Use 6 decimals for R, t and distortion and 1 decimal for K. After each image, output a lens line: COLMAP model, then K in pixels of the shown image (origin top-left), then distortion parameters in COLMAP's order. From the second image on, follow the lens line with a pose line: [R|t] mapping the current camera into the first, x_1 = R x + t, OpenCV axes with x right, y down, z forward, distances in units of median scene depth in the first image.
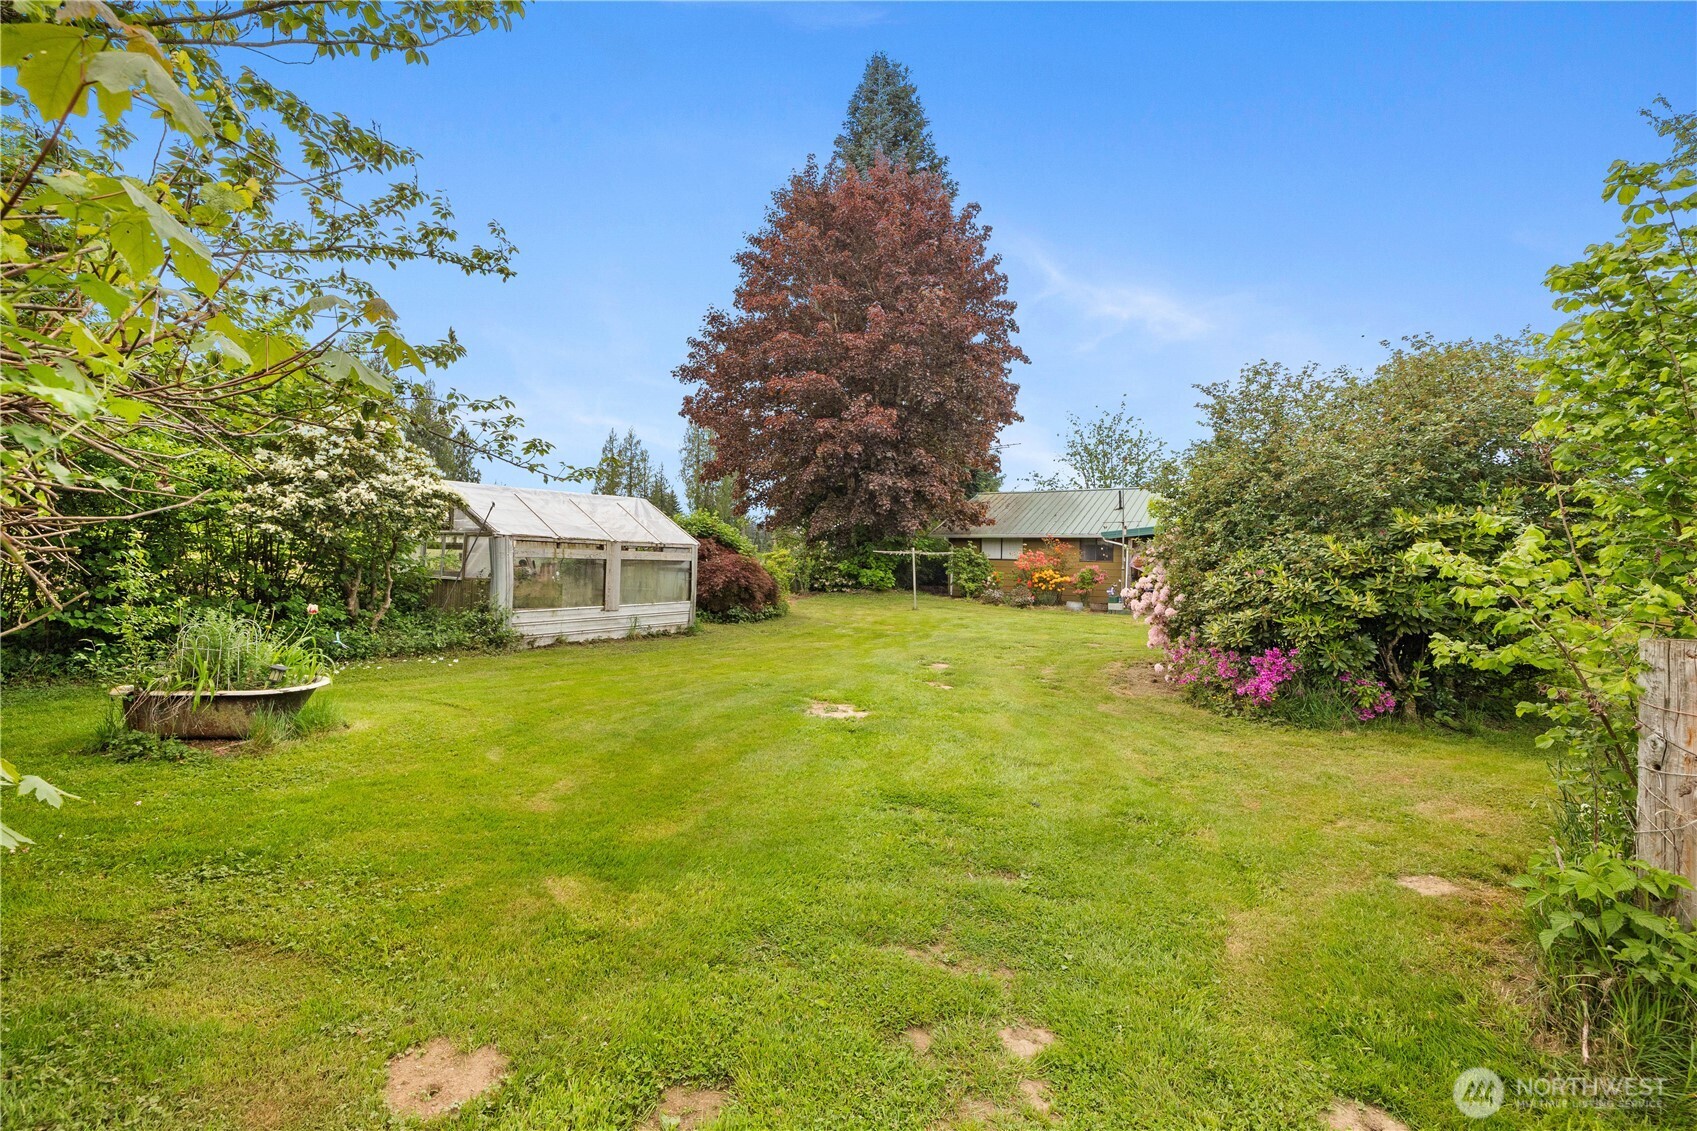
lens RADIAL K [[716.4, 0, 849.1], [0, 716.4, 559.6], [0, 0, 1]] dist [0.001404, -0.000072]
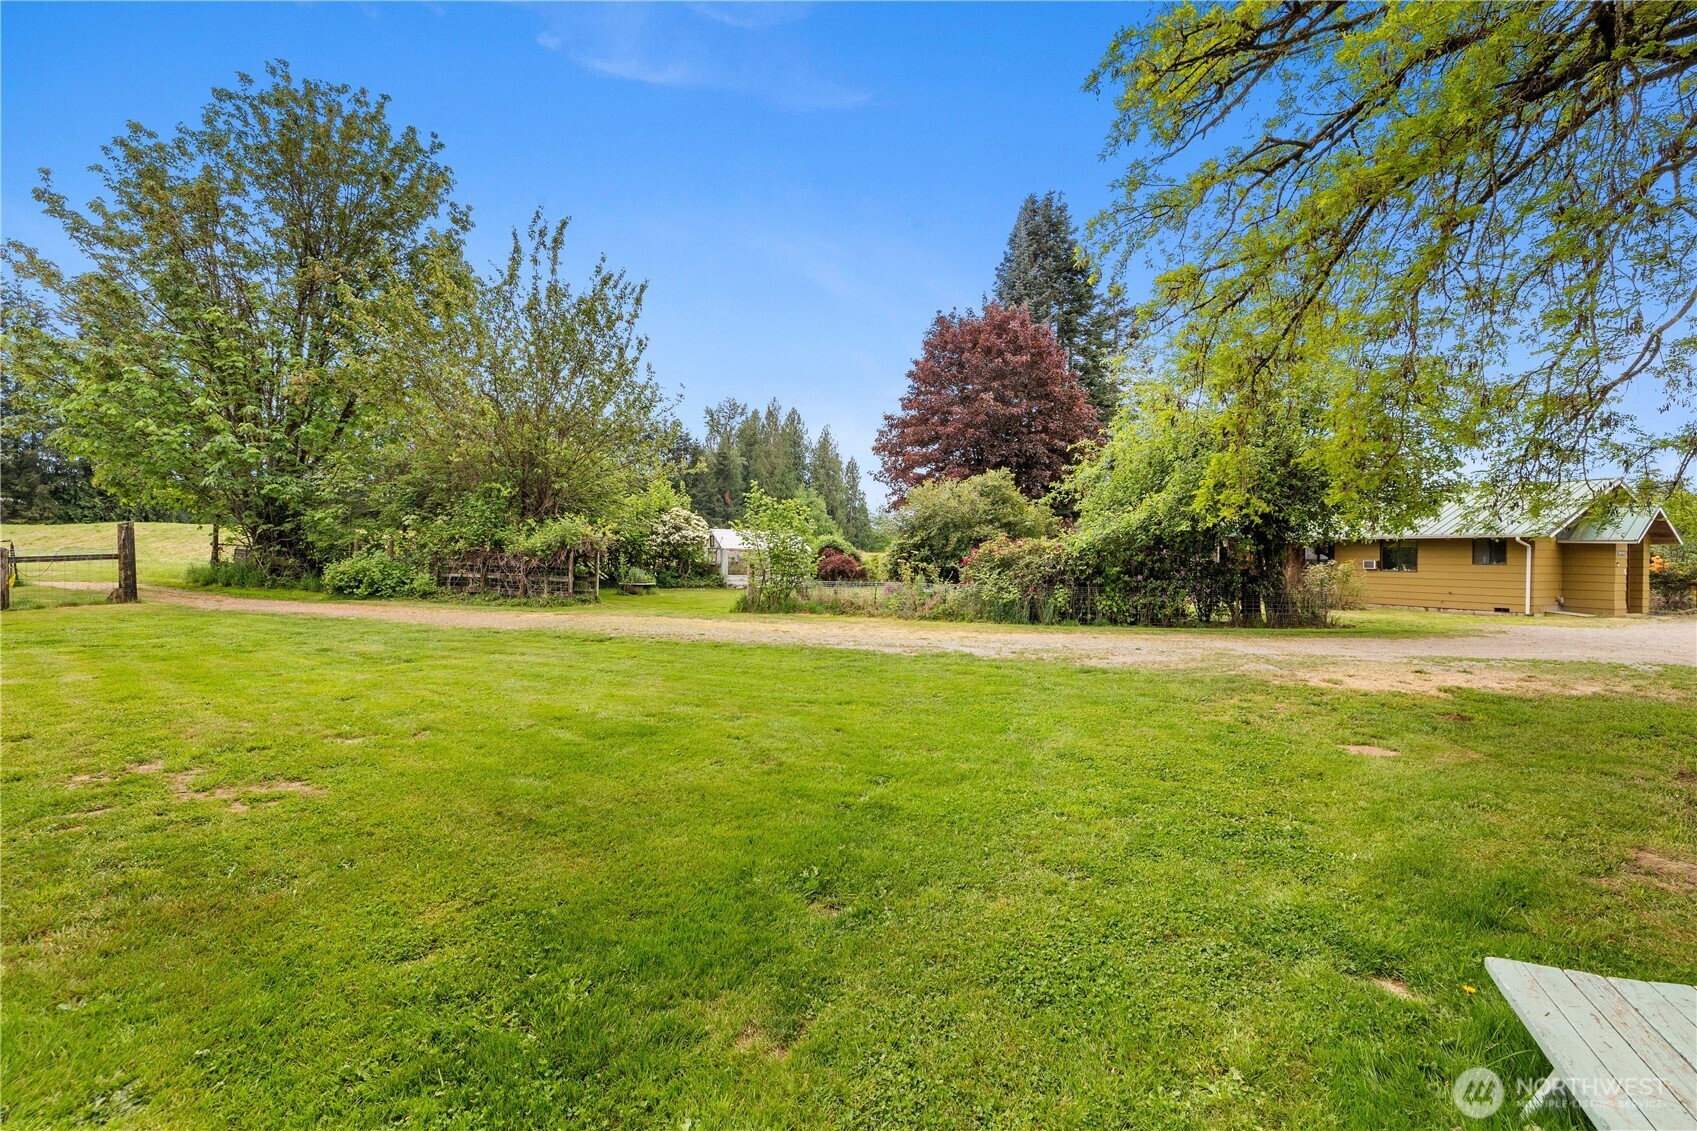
lens RADIAL K [[716.4, 0, 848.8], [0, 716.4, 568.9], [0, 0, 1]] dist [0.001404, -0.000072]
pose [[0.863928, 0.001495, -0.503613, 1.347586], [0.000730, 0.999991, 0.004221, 0.033253], [0.503614, -0.004014, 0.863919, -1.174651]]
